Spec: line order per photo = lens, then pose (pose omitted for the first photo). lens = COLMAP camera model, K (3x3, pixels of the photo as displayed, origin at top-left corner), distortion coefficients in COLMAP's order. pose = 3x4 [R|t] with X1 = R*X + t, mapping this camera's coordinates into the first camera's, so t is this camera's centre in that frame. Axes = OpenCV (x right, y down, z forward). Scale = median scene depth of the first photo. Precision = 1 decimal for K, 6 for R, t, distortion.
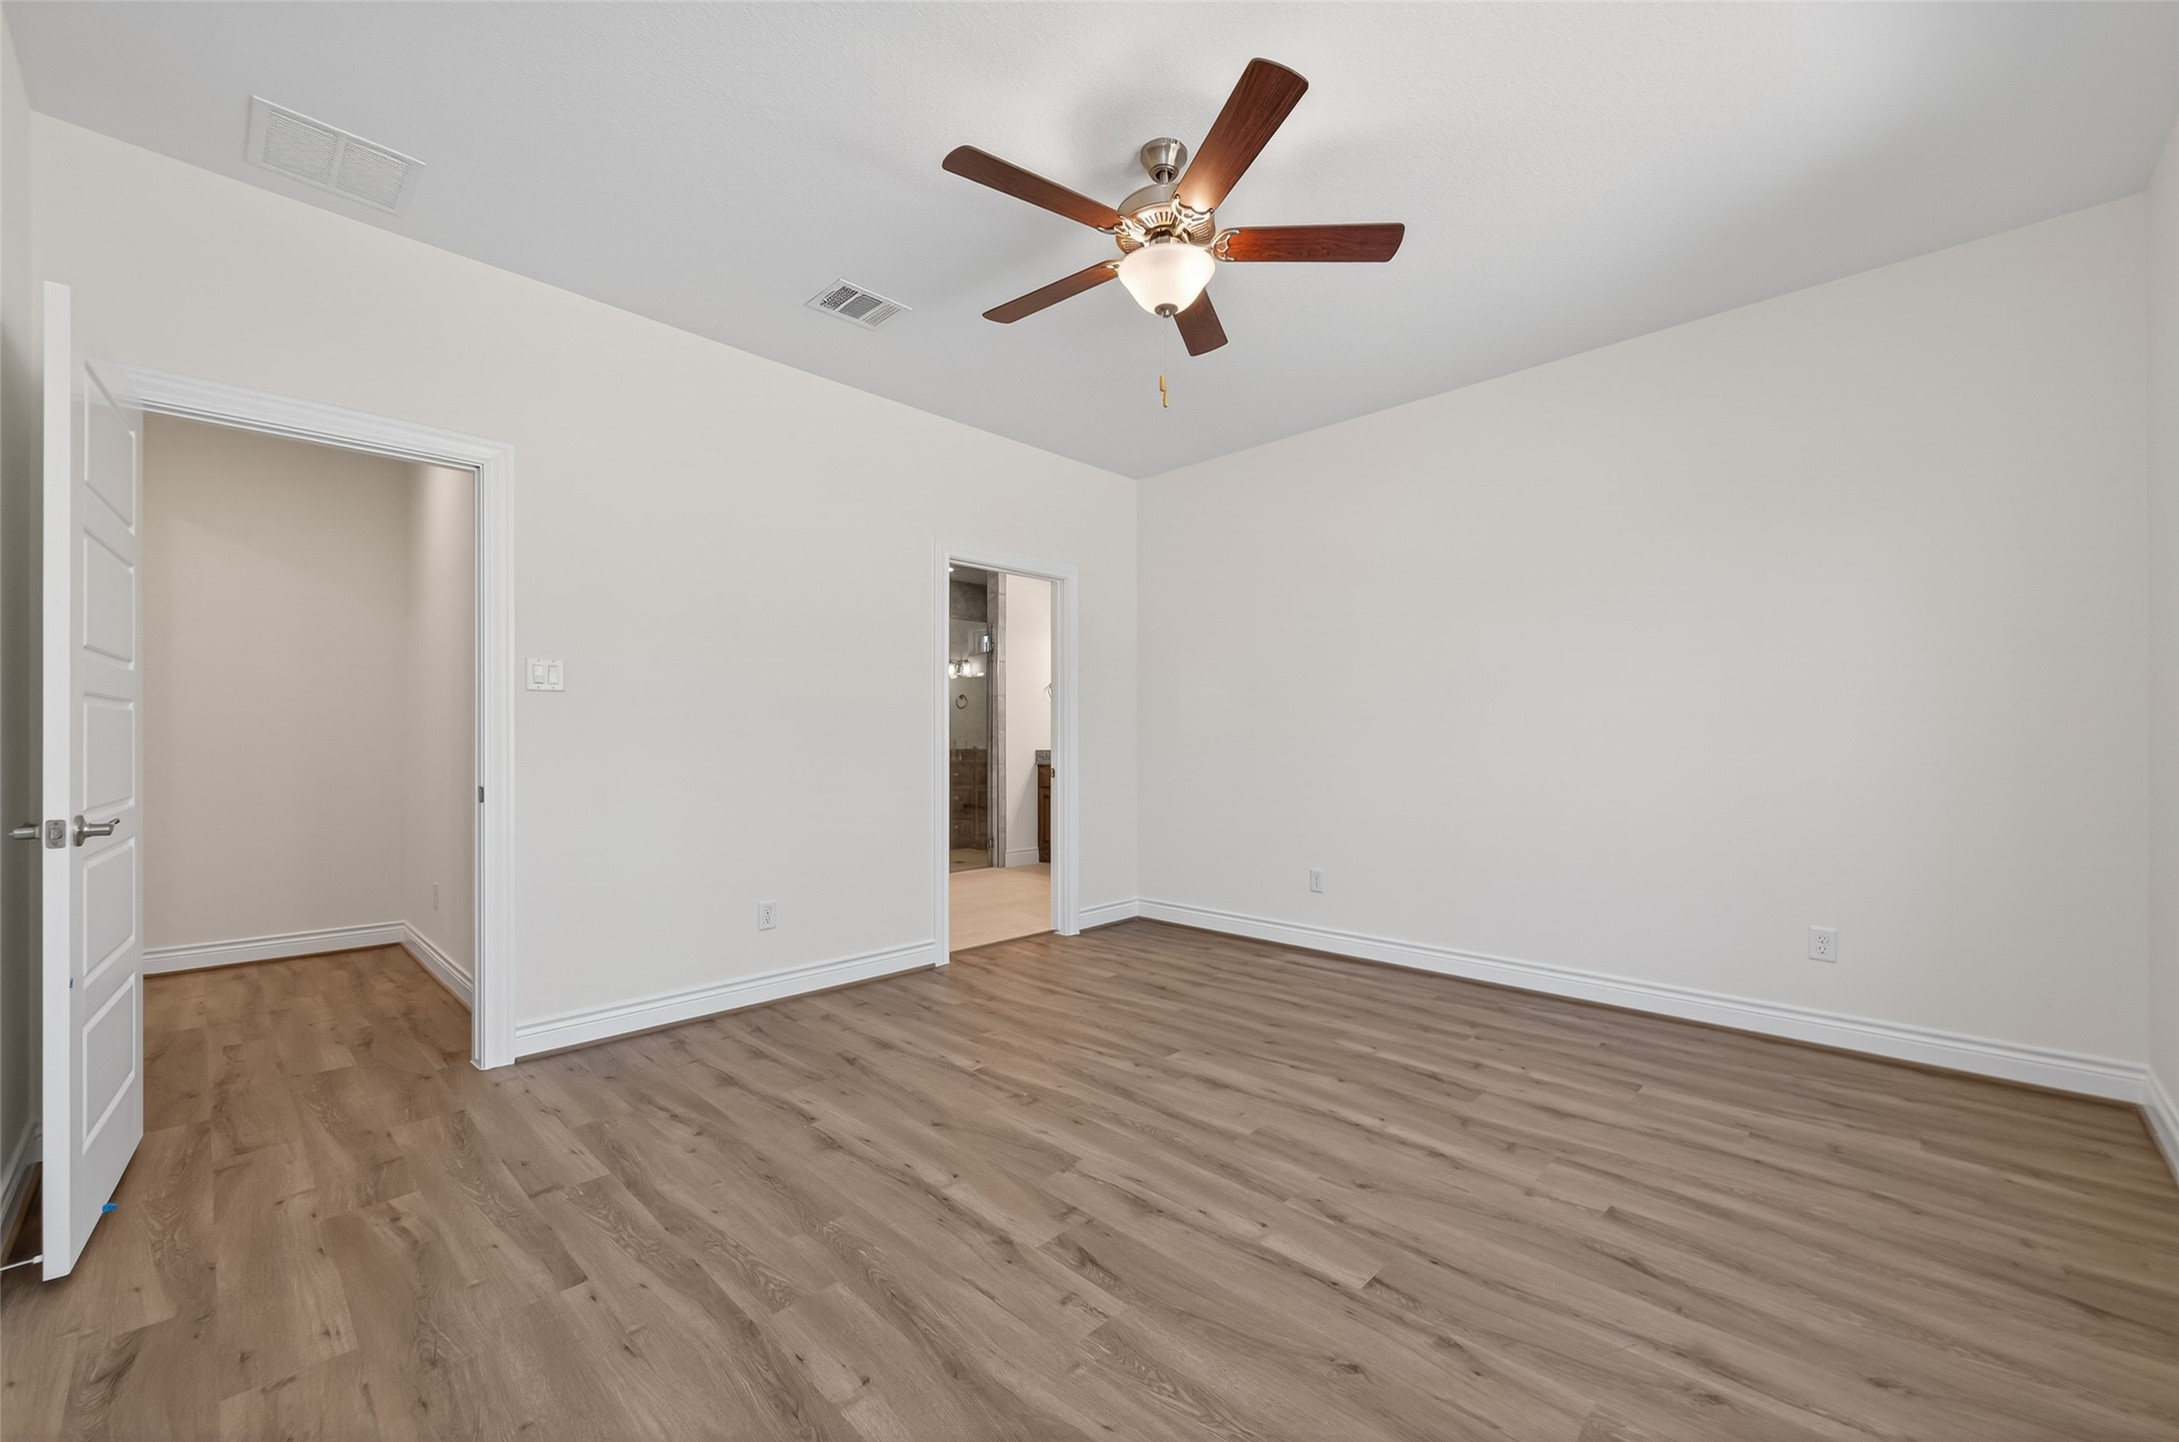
lens RADIAL K [[852.3, 0, 1076.9], [0, 852.3, 732.4], [0, 0, 1]] dist [-0.000650, -0.000088]
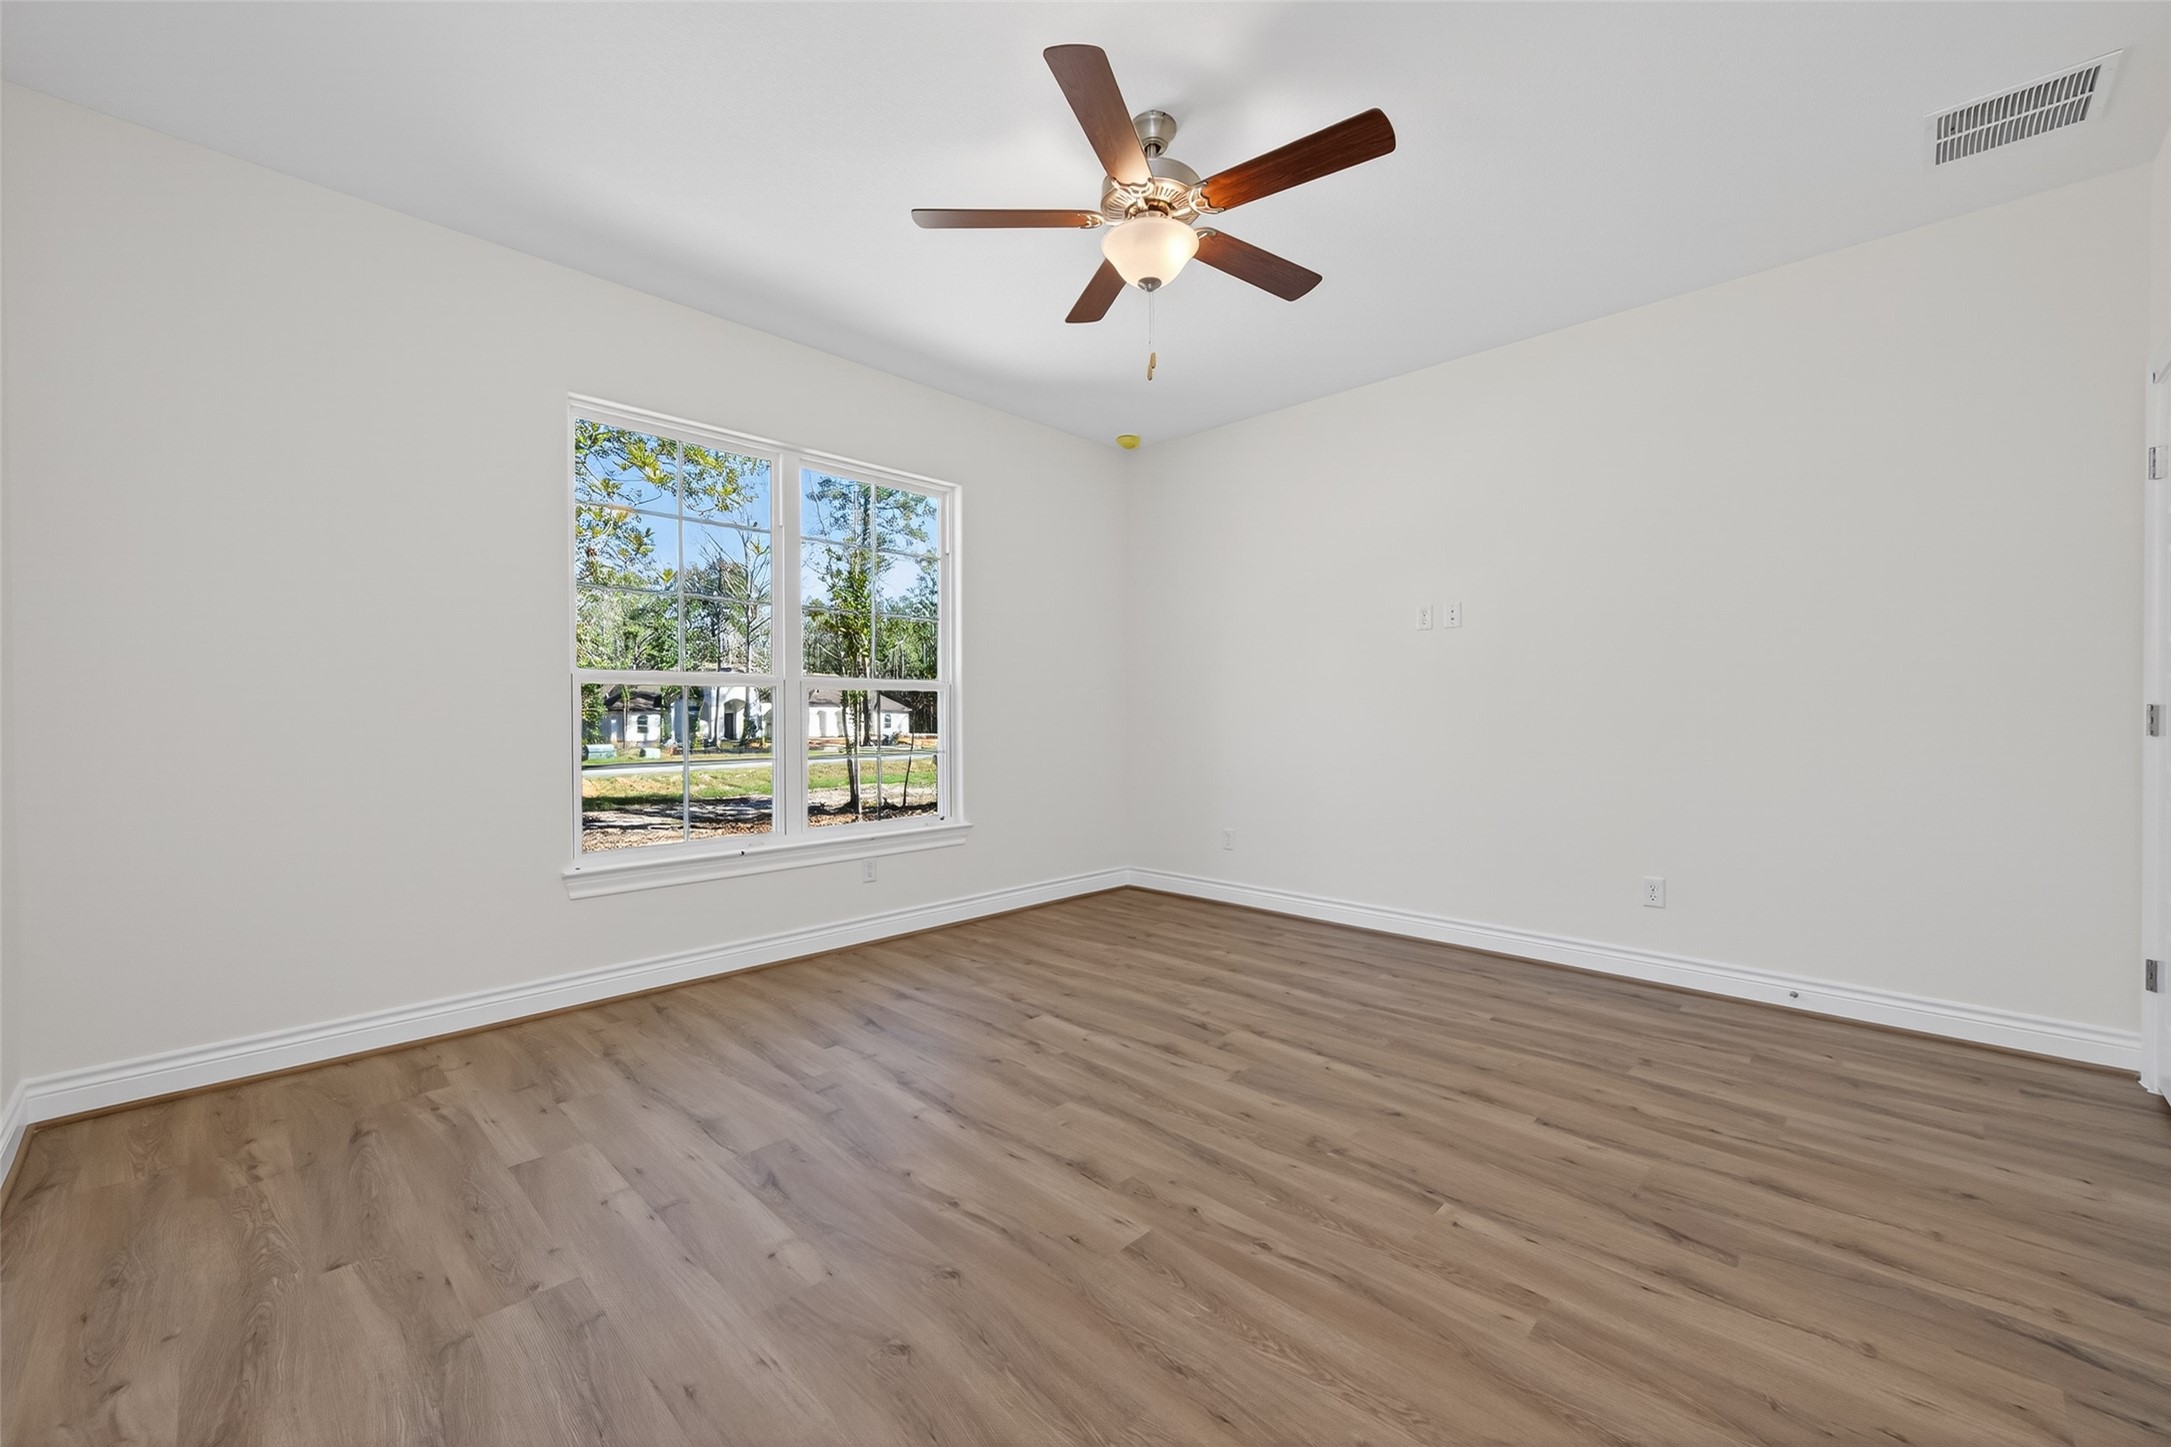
lens RADIAL K [[852.2, 0, 1087.1], [0, 852.2, 720.5], [0, 0, 1]] dist [-0.001987, -0.001268]
pose [[-0.999778, 0.003208, -0.020802, 0.196695], [0.003222, 0.999995, -0.000650, 0.029160], [0.020800, -0.000716, -0.999783, 1.971765]]
